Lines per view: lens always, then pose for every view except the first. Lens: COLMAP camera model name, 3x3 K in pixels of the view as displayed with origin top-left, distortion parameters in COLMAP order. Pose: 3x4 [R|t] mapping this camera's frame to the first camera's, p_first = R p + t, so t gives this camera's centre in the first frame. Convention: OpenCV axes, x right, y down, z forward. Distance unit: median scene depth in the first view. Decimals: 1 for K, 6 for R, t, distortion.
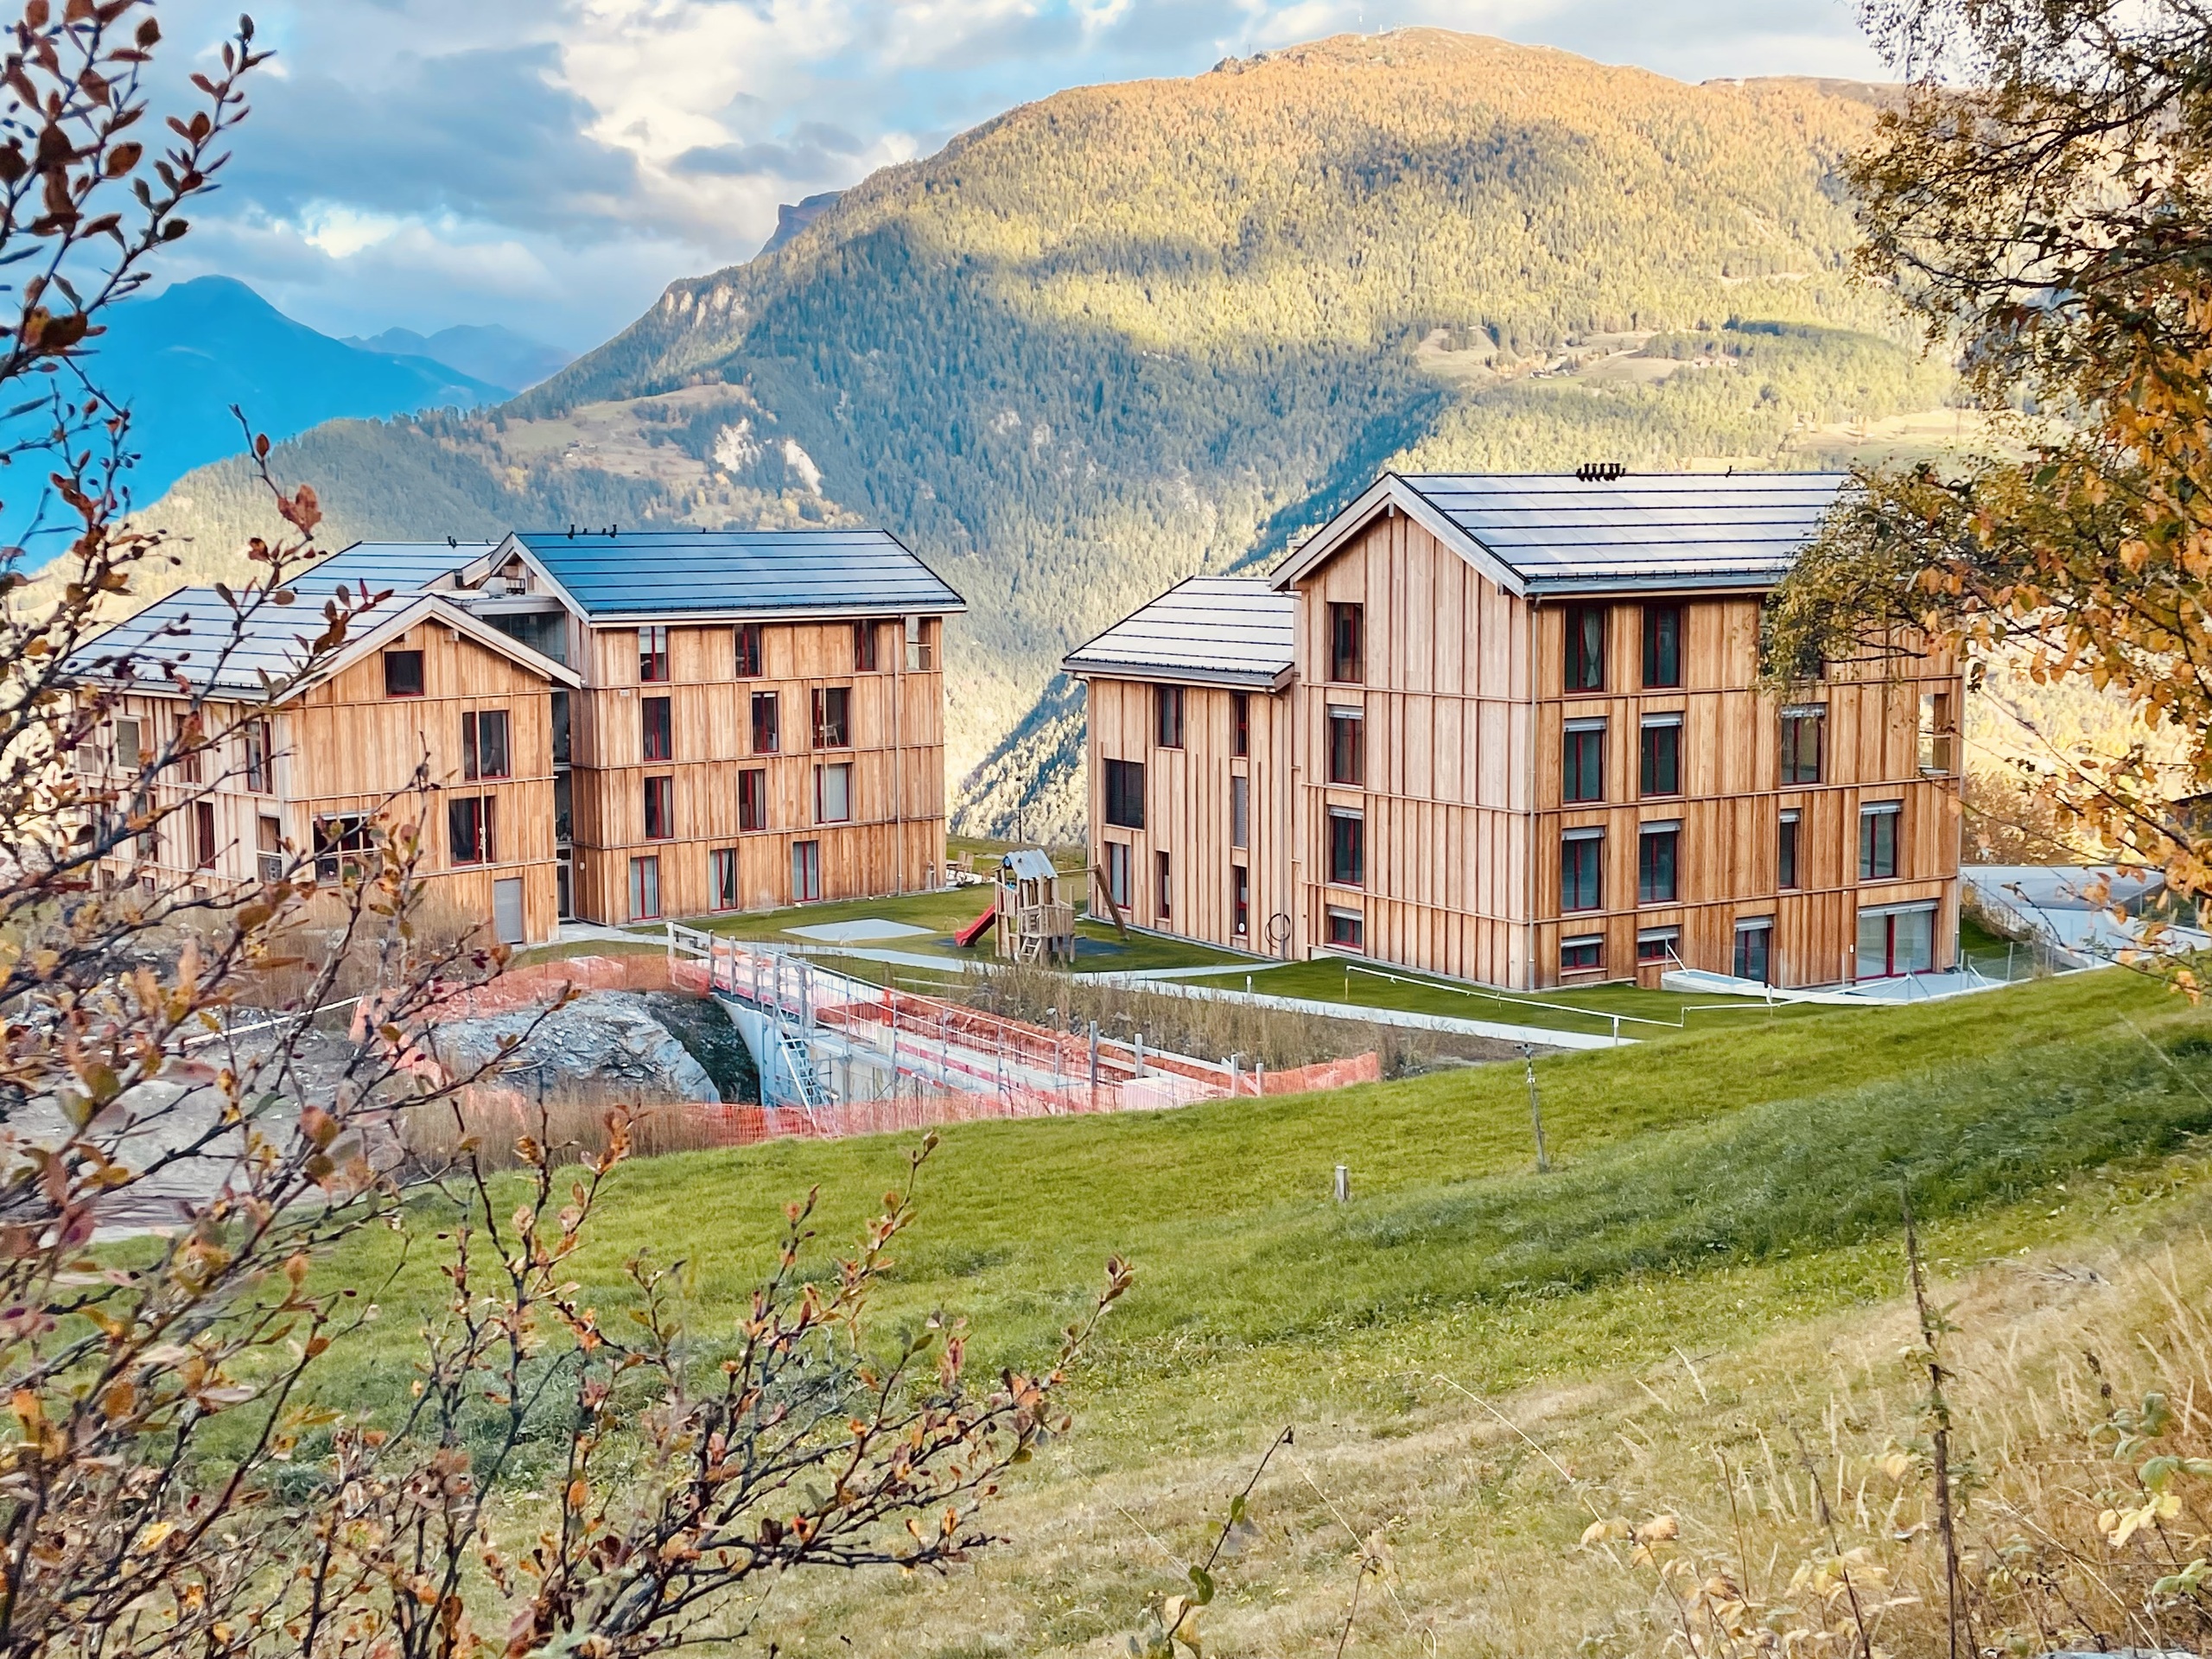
lens RADIAL K [[2652.3, 0, 1105.9], [0, 2652.3, 836.8], [0, 0, 1]] dist [0.067655, 0.000000]
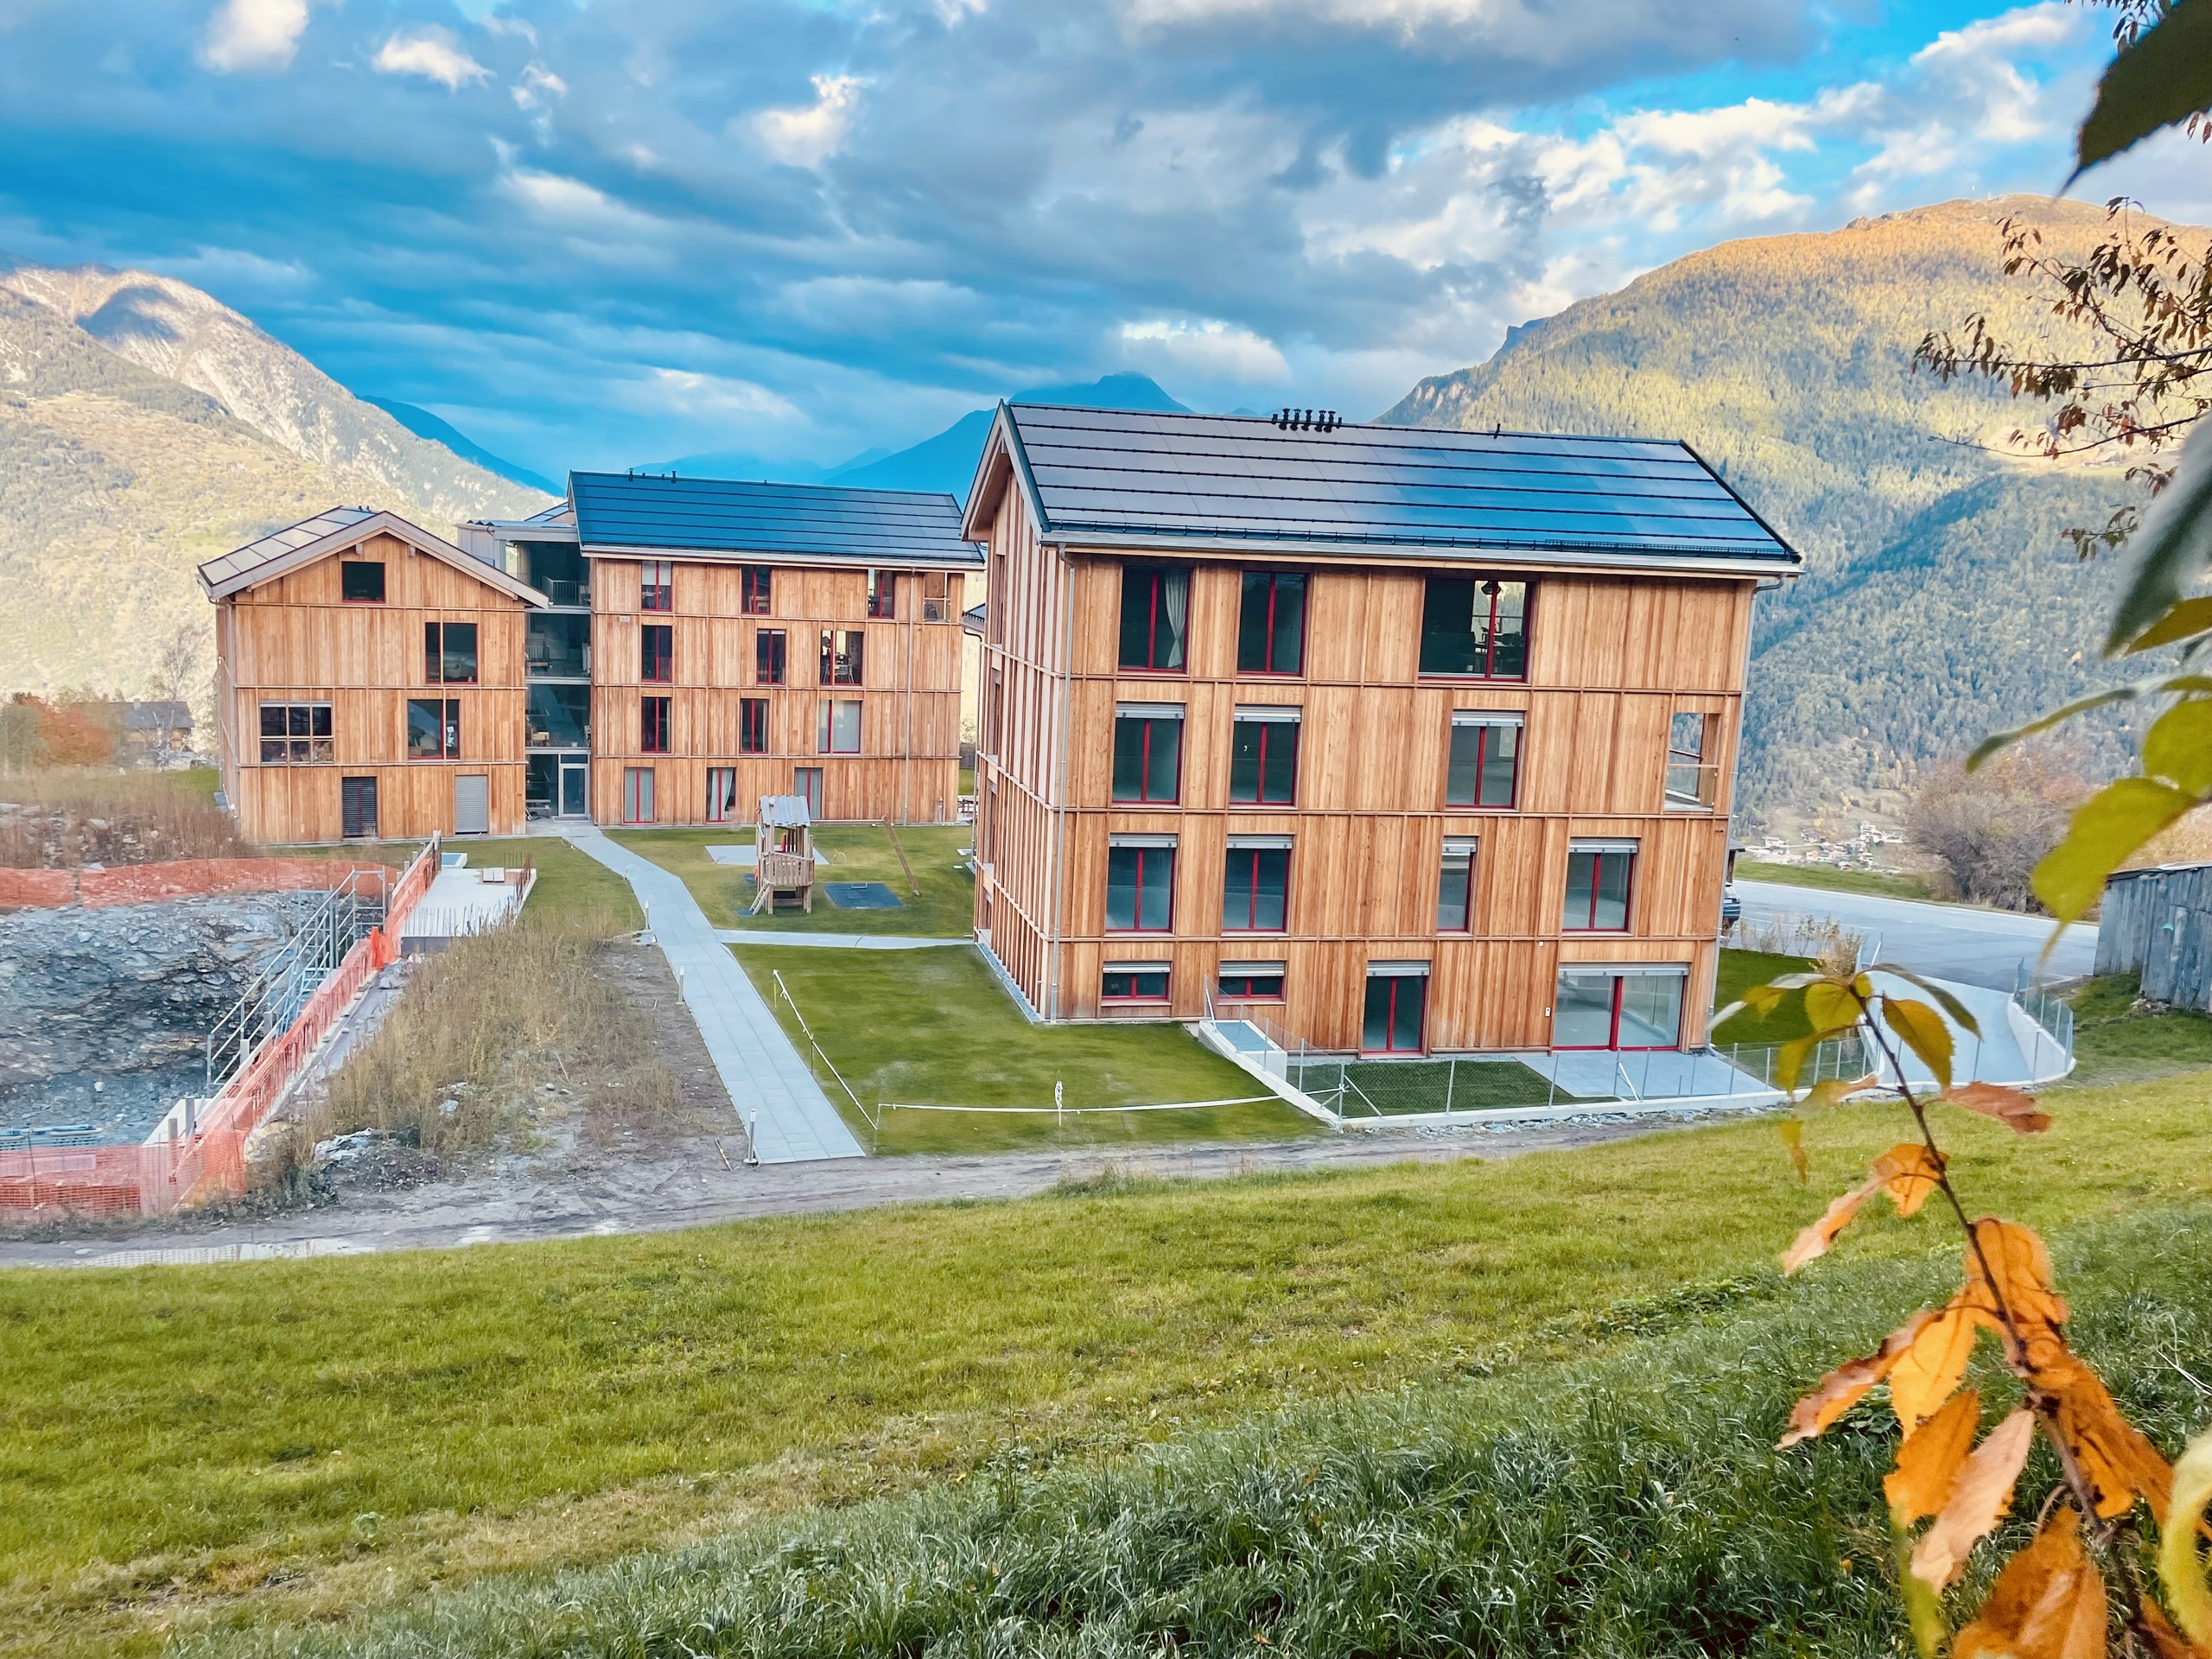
lens RADIAL K [[1811.8, 0, 1102.4], [0, 1811.8, 832.4], [0, 0, 1]] dist [0.067514, -0.039989]
pose [[0.946155, 0.104215, -0.306479, 0.275094], [-0.092322, 0.994313, 0.053093, -0.026491], [0.310269, -0.021940, 0.950396, 0.367351]]
